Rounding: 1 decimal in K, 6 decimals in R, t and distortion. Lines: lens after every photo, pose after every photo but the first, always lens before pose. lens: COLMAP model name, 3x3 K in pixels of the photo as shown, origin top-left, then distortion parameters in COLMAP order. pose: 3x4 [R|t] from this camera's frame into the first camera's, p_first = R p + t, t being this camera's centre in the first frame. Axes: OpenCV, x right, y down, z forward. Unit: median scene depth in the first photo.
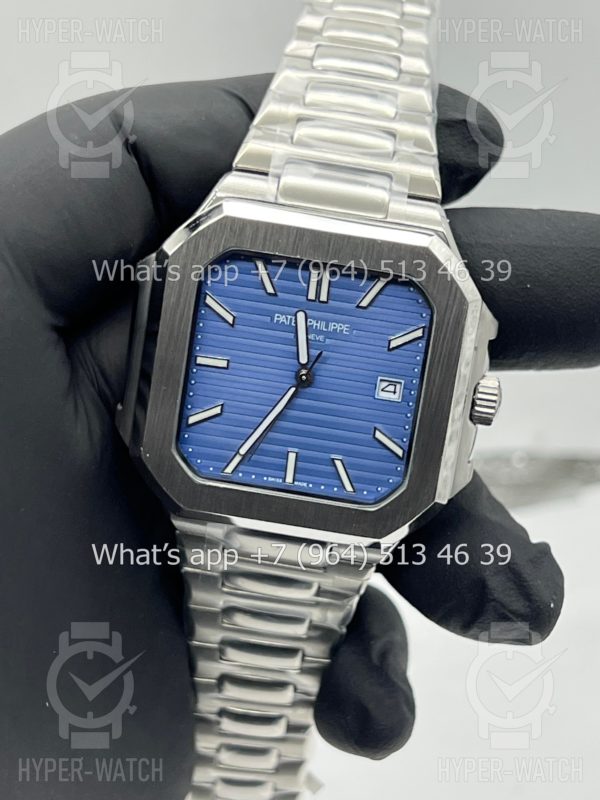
lens RADIAL K [[1901.2, 0, 300.0], [0, 1901.2, 400.0], [0, 0, 1]] dist [0.350072, 0.208471]
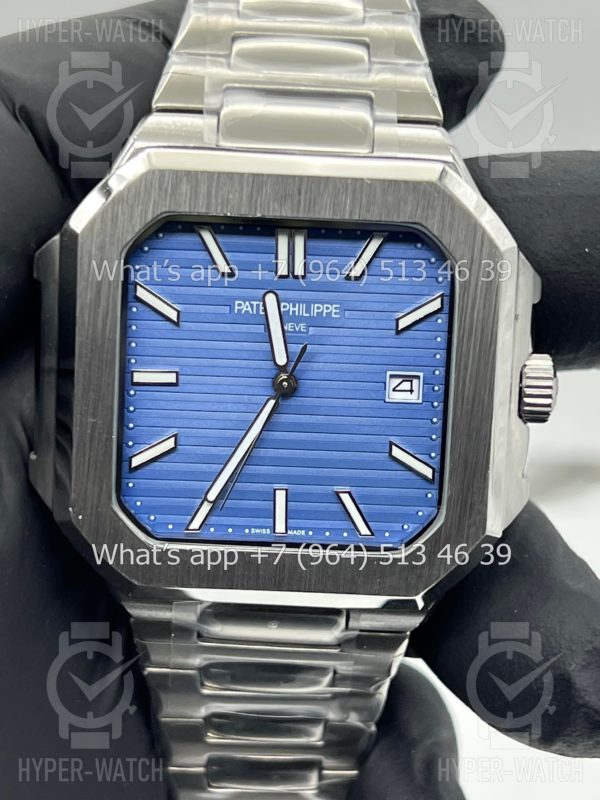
lens RADIAL K [[1901.2, 0, 300.0], [0, 1901.2, 400.0], [0, 0, 1]] dist [0.350072, 0.208471]
pose [[0.992534, -0.114825, 0.041133, -0.022418], [0.116395, 0.992474, -0.038038, 0.022028], [-0.036455, 0.042542, 0.998429, 0.280199]]
